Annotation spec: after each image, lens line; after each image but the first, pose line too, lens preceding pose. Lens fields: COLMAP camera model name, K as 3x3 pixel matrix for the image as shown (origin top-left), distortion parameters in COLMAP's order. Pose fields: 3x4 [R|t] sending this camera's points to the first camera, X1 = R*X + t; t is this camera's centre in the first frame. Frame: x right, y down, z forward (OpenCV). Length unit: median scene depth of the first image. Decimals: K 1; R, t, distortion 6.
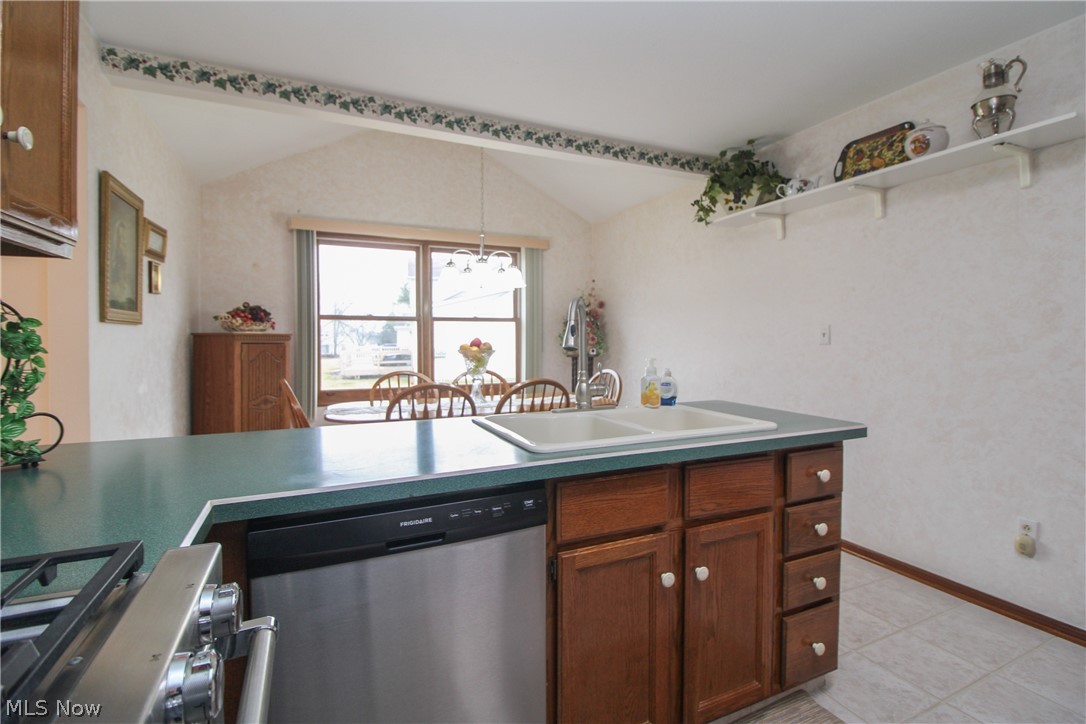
lens RADIAL K [[508.1, 0, 546.4], [0, 508.1, 349.9], [0, 0, 1]] dist [0.001011, -0.011410]
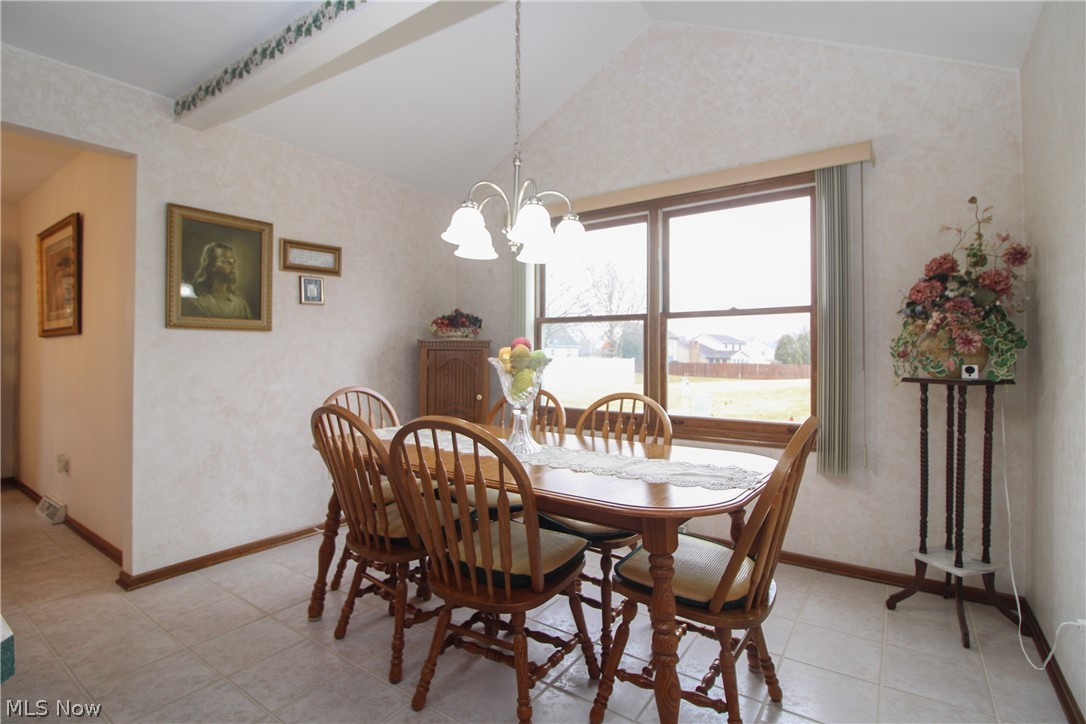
lens RADIAL K [[508.1, 0, 546.4], [0, 508.1, 349.9], [0, 0, 1]] dist [0.001011, -0.011410]
pose [[0.507945, -0.005124, -0.861374, 0.342094], [-0.021772, 0.999586, -0.018784, 0.000883], [0.861114, 0.028295, 0.507624, 0.636169]]
